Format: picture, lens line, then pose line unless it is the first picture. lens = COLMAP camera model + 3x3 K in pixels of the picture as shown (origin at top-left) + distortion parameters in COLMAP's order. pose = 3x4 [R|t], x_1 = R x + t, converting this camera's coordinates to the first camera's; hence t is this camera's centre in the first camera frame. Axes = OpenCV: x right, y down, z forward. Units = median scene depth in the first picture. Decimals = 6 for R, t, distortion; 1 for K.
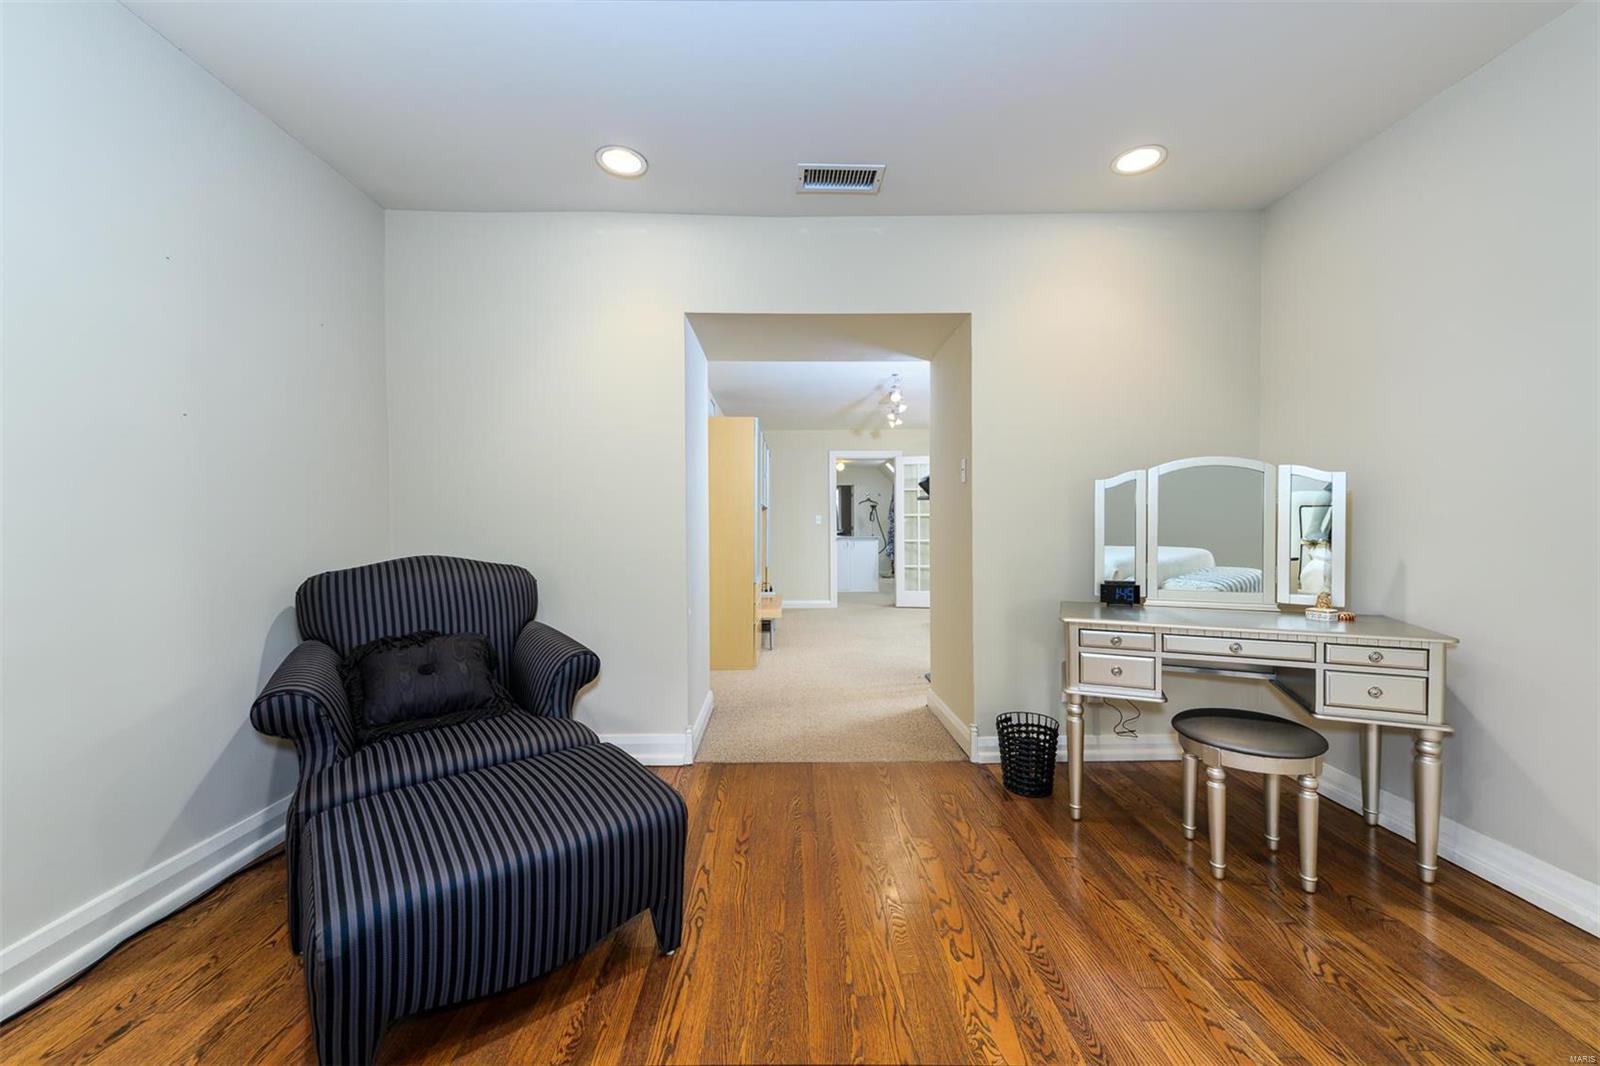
lens RADIAL K [[640.7, 0, 800.8], [0, 640.7, 537.5], [0, 0, 1]] dist [0.017500, 0.000046]
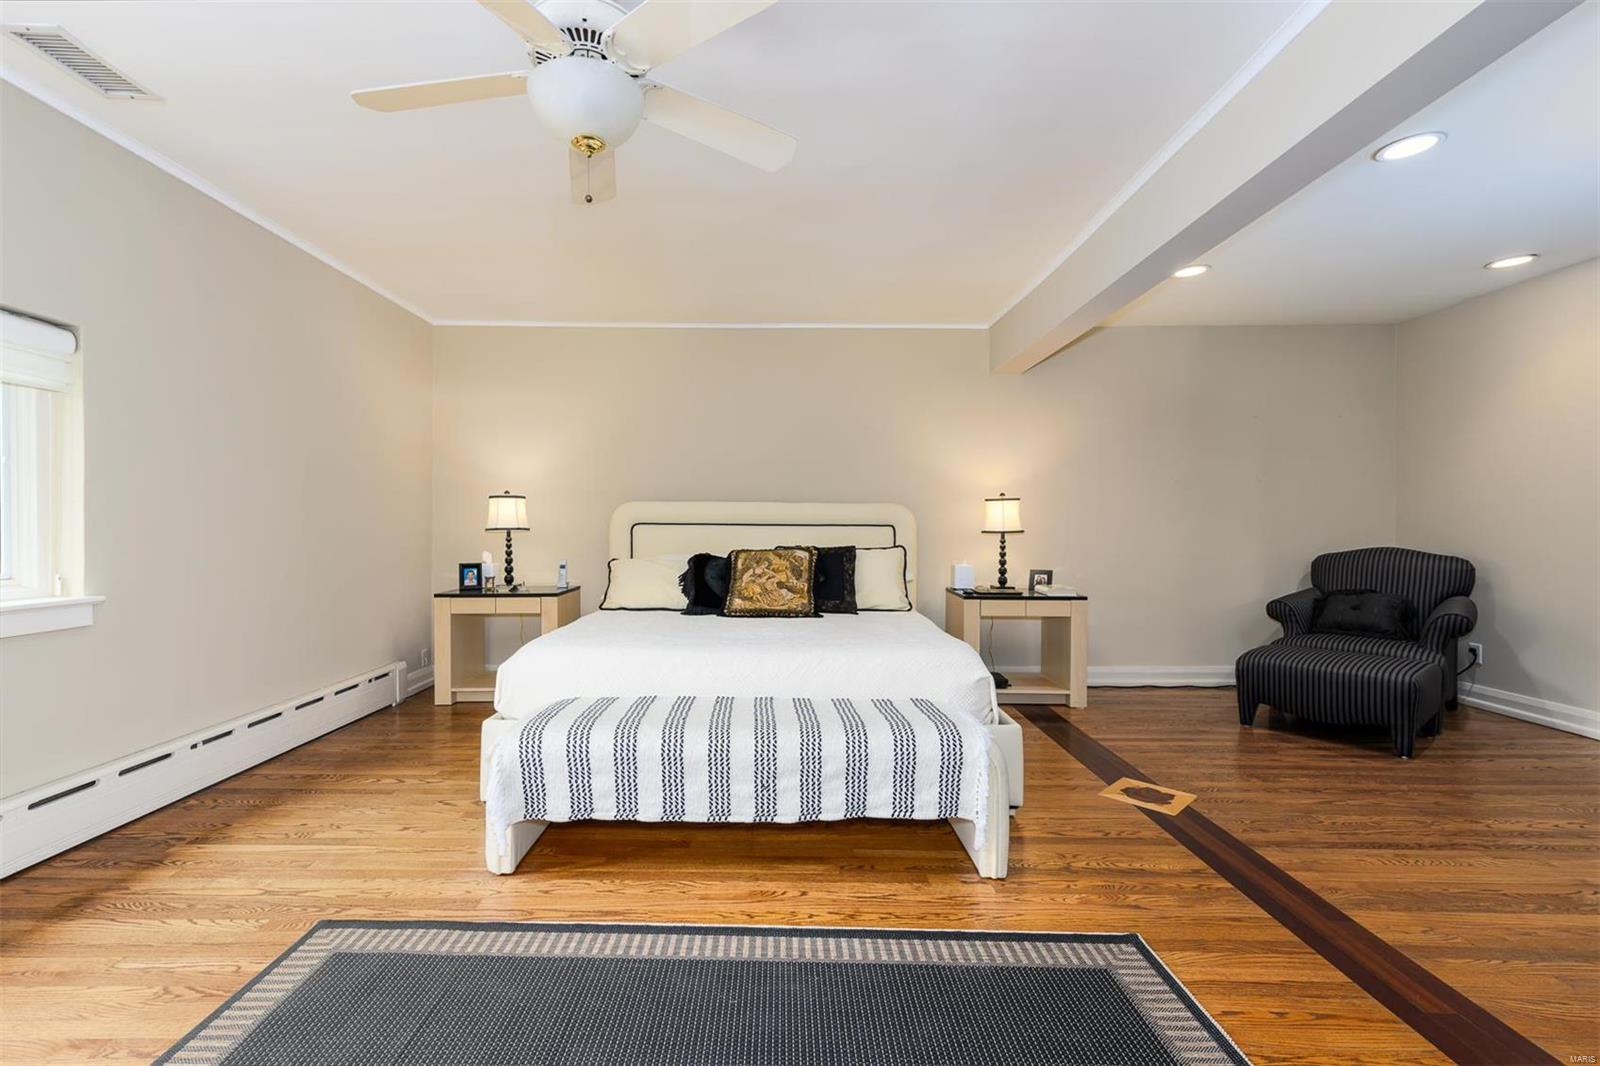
lens RADIAL K [[695.6, 0, 785.5], [0, 695.6, 533.2], [0, 0, 1]] dist [0.011753, 0.001265]
pose [[-0.035413, 0.006695, -0.999350, 1.574858], [0.001987, 0.999976, 0.006628, -0.032986], [0.999371, -0.001751, -0.035426, -0.622632]]
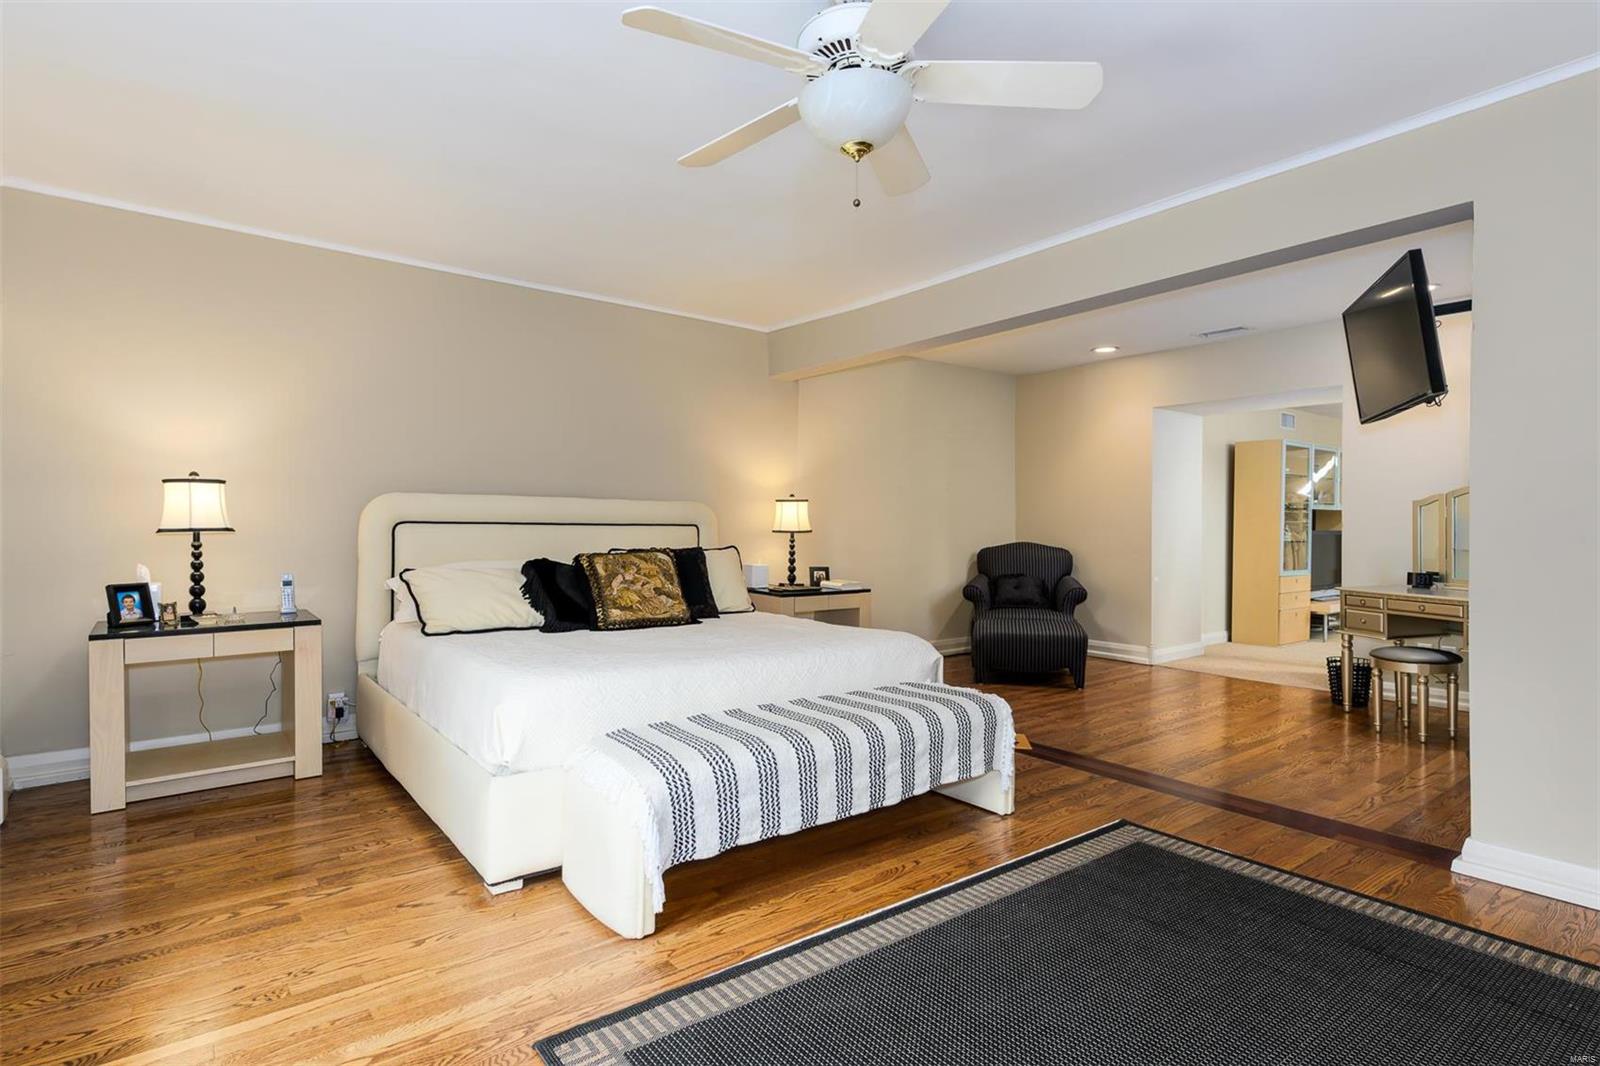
lens RADIAL K [[789.2, 0, 797.7], [0, 789.2, 531.9], [0, 0, 1]] dist [0.004063, -0.000292]
pose [[0.580639, 0.006445, -0.814136, 1.476257], [0.000928, 0.999963, 0.008577, -0.042290], [0.814161, -0.005735, 0.580611, -1.537386]]
